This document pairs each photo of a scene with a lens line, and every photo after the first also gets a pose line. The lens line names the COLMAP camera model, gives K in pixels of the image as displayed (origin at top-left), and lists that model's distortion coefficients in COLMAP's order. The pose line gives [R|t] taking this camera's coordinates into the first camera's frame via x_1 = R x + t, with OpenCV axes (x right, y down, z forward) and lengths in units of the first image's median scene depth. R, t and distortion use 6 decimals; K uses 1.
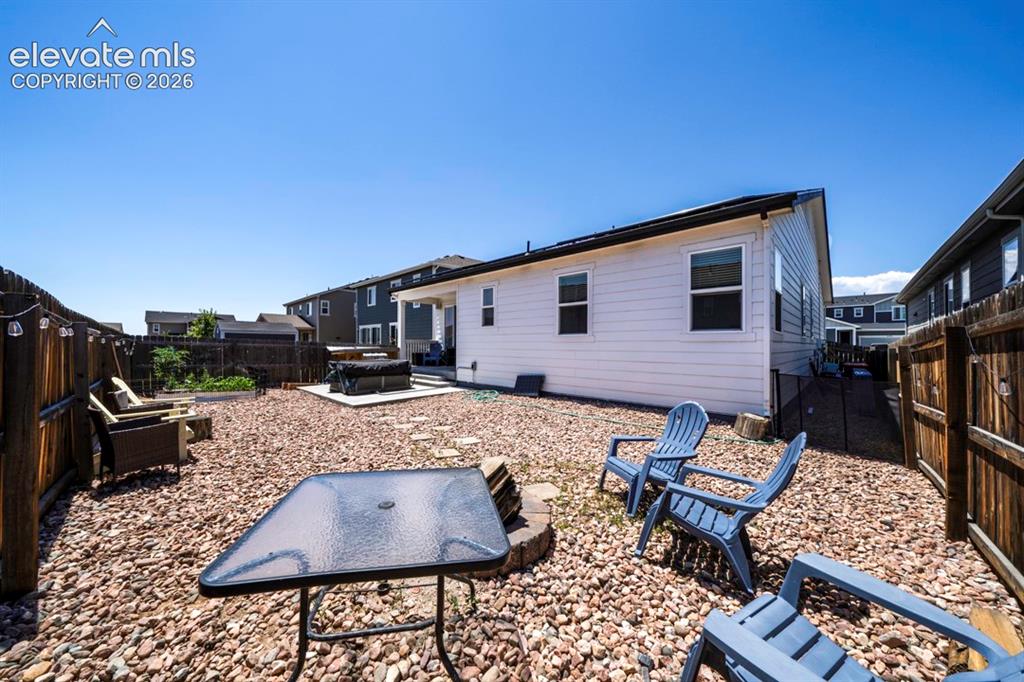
lens RADIAL K [[347.3, 0, 509.7], [0, 347.3, 342.6], [0, 0, 1]] dist [-0.009463, 0.000019]
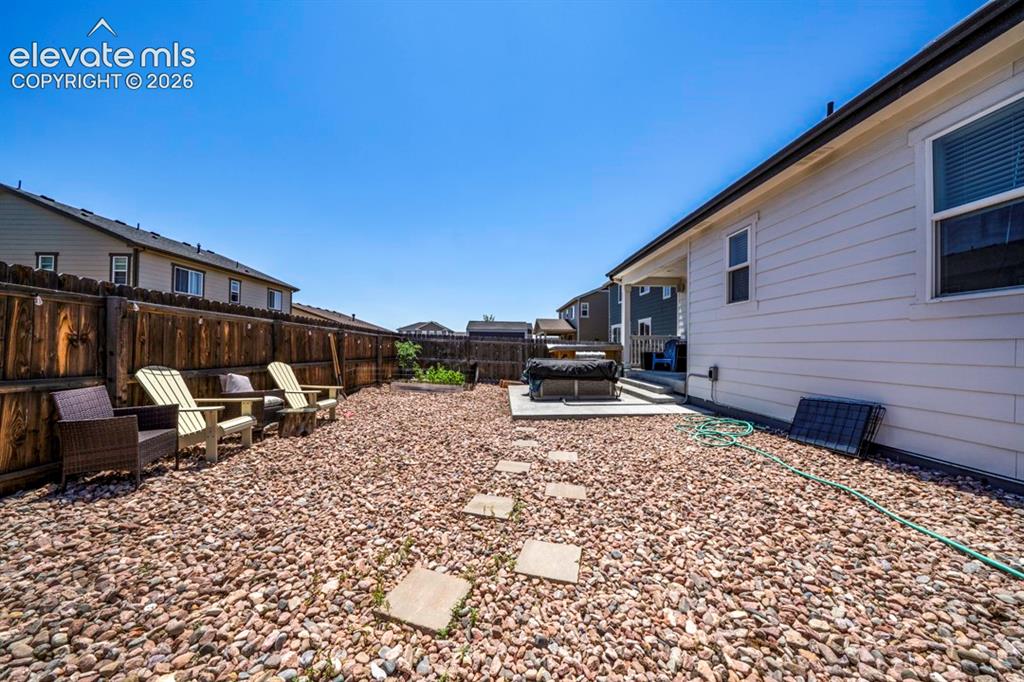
lens RADIAL K [[347.3, 0, 509.7], [0, 347.3, 342.6], [0, 0, 1]] dist [-0.009463, 0.000019]
pose [[0.718340, -0.005620, -0.695670, 0.058148], [-0.002777, 0.999936, -0.010946, 0.023796], [0.695687, 0.009794, 0.718278, 0.355377]]
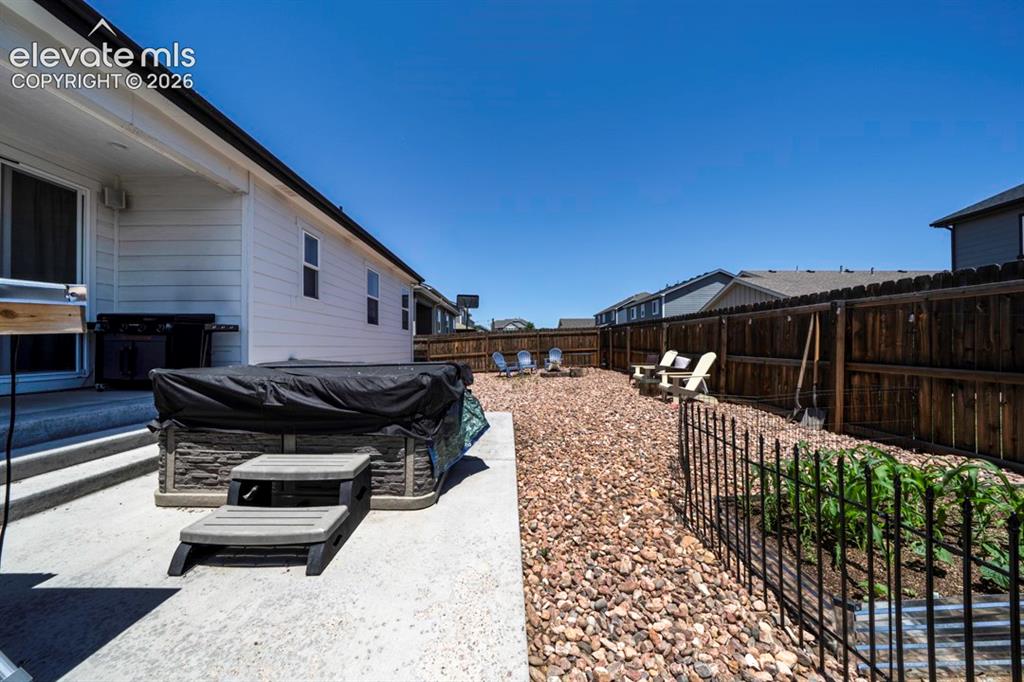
lens RADIAL K [[347.3, 0, 509.7], [0, 347.3, 342.6], [0, 0, 1]] dist [-0.009463, 0.000019]
pose [[-0.704940, 0.013060, 0.709147, -0.745284], [-0.001096, 0.999809, -0.019503, 0.044152], [-0.709266, -0.014526, -0.704791, 1.179307]]
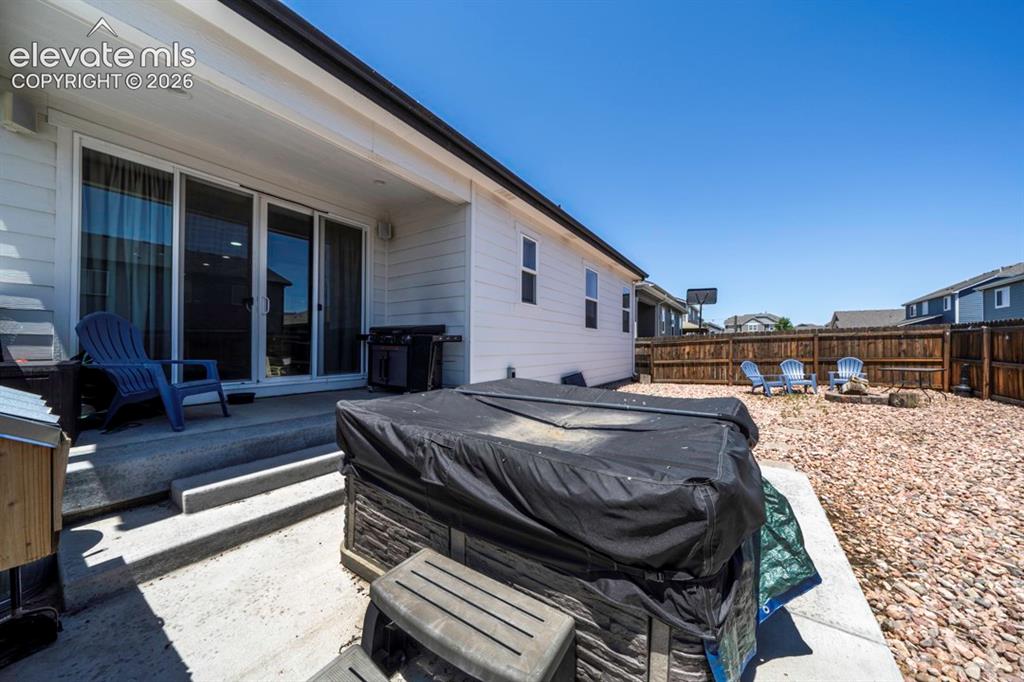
lens RADIAL K [[347.3, 0, 509.7], [0, 347.3, 342.6], [0, 0, 1]] dist [-0.009463, 0.000019]
pose [[-0.172742, 0.007859, 0.984936, -0.641872], [-0.018283, 0.999770, -0.011184, 0.027290], [-0.984797, -0.019939, -0.172559, 1.132150]]
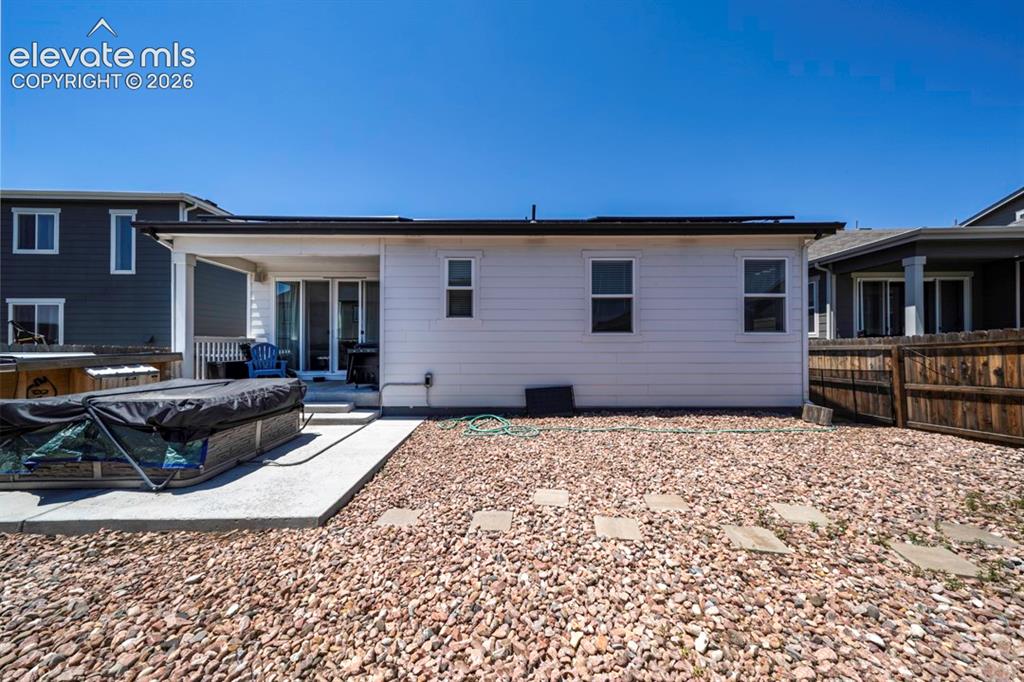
lens RADIAL K [[342.0, 0, 513.7], [0, 342.0, 336.6], [0, 0, 1]] dist [0.016448, 0.000042]
pose [[0.714116, 0.010430, 0.699950, -0.442156], [-0.002478, 0.999920, -0.012372, -0.003674], [-0.700023, 0.007101, 0.714085, 0.466485]]
